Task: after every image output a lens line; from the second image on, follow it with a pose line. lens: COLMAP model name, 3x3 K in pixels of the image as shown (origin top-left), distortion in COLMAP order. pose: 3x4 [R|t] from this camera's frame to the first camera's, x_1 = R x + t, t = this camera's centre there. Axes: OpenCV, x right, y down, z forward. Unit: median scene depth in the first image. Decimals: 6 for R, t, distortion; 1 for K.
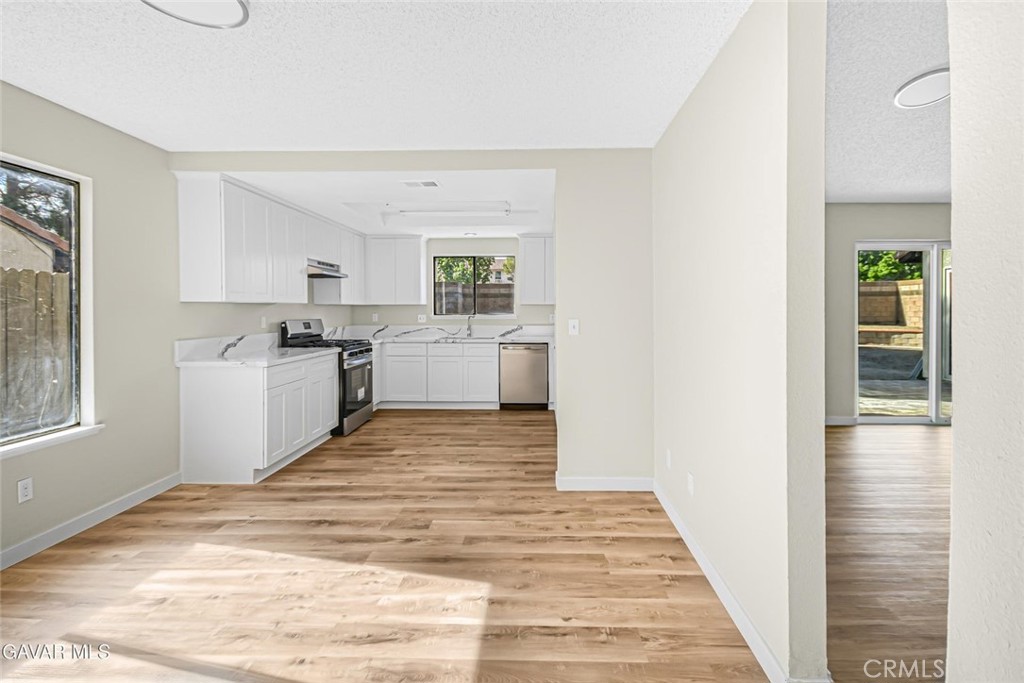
lens RADIAL K [[444.0, 0, 554.6], [0, 444.0, 309.0], [0, 0, 1]] dist [0.002092, 0.000453]
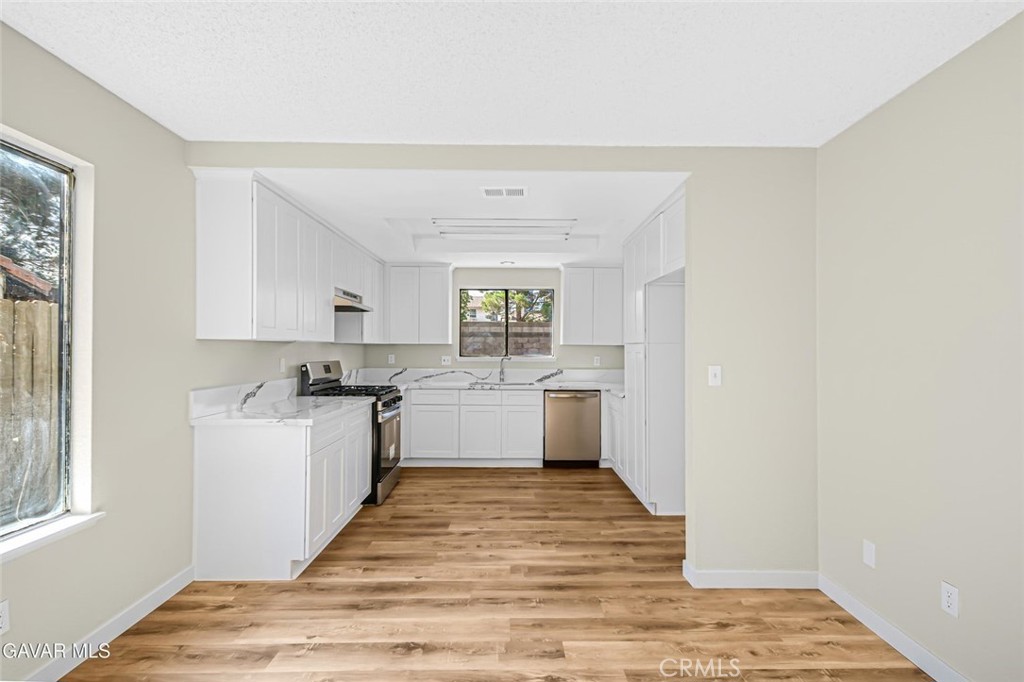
lens RADIAL K [[444.0, 0, 516.8], [0, 444.0, 344.4], [0, 0, 1]] dist [0.002092, 0.000453]
pose [[0.999621, 0.006903, 0.026667, -0.315193], [-0.006657, 0.999935, -0.009294, -0.004313], [-0.026729, 0.009113, 0.999601, 0.227358]]
